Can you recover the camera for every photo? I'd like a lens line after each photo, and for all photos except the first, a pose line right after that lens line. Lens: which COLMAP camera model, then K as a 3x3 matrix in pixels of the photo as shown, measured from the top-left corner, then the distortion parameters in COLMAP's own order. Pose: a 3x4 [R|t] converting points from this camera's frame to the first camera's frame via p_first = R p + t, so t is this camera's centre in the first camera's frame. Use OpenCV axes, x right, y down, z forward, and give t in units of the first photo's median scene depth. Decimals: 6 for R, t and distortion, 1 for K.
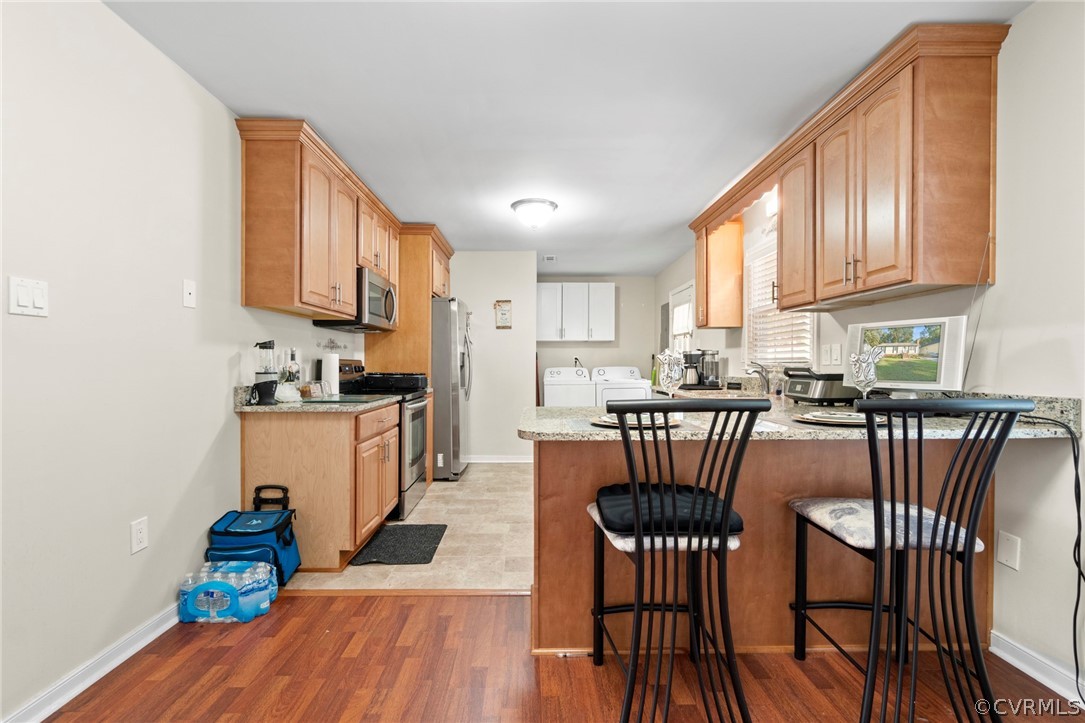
lens RADIAL K [[468.9, 0, 539.2], [0, 468.9, 368.2], [0, 0, 1]] dist [-0.008927, 0.002386]
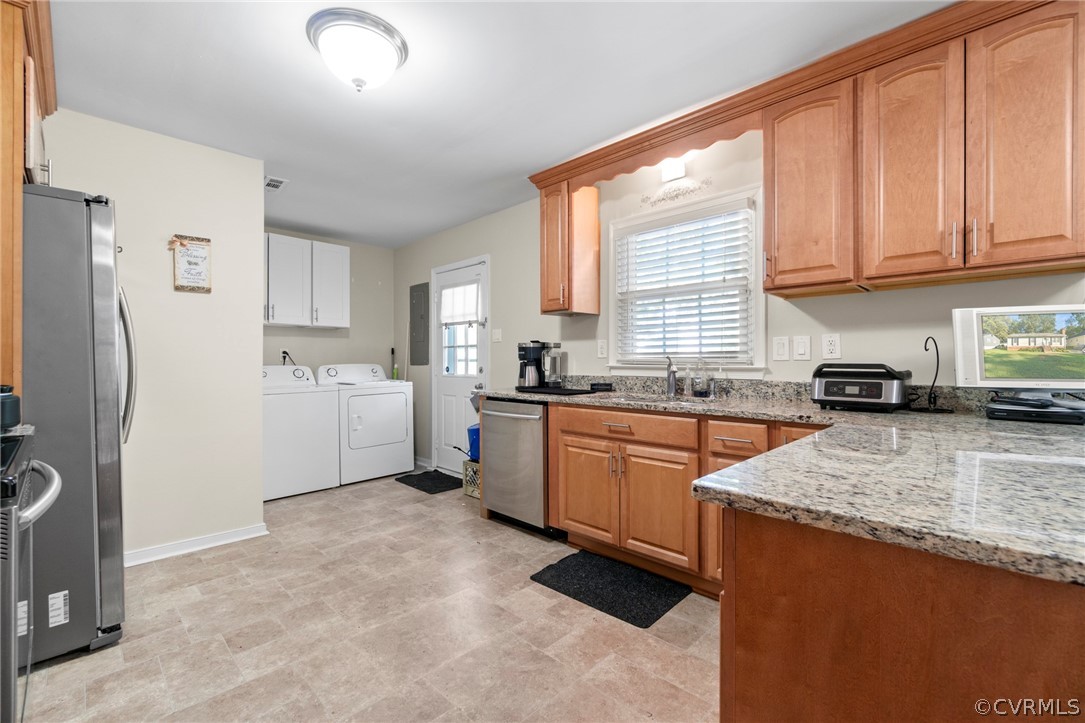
lens RADIAL K [[468.9, 0, 532.6], [0, 468.9, 358.7], [0, 0, 1]] dist [-0.008927, 0.002386]
pose [[0.724130, 0.002043, 0.689660, -0.221029], [0.007560, 0.999912, -0.010900, -0.003434], [-0.689622, 0.013107, 0.724051, 0.517746]]
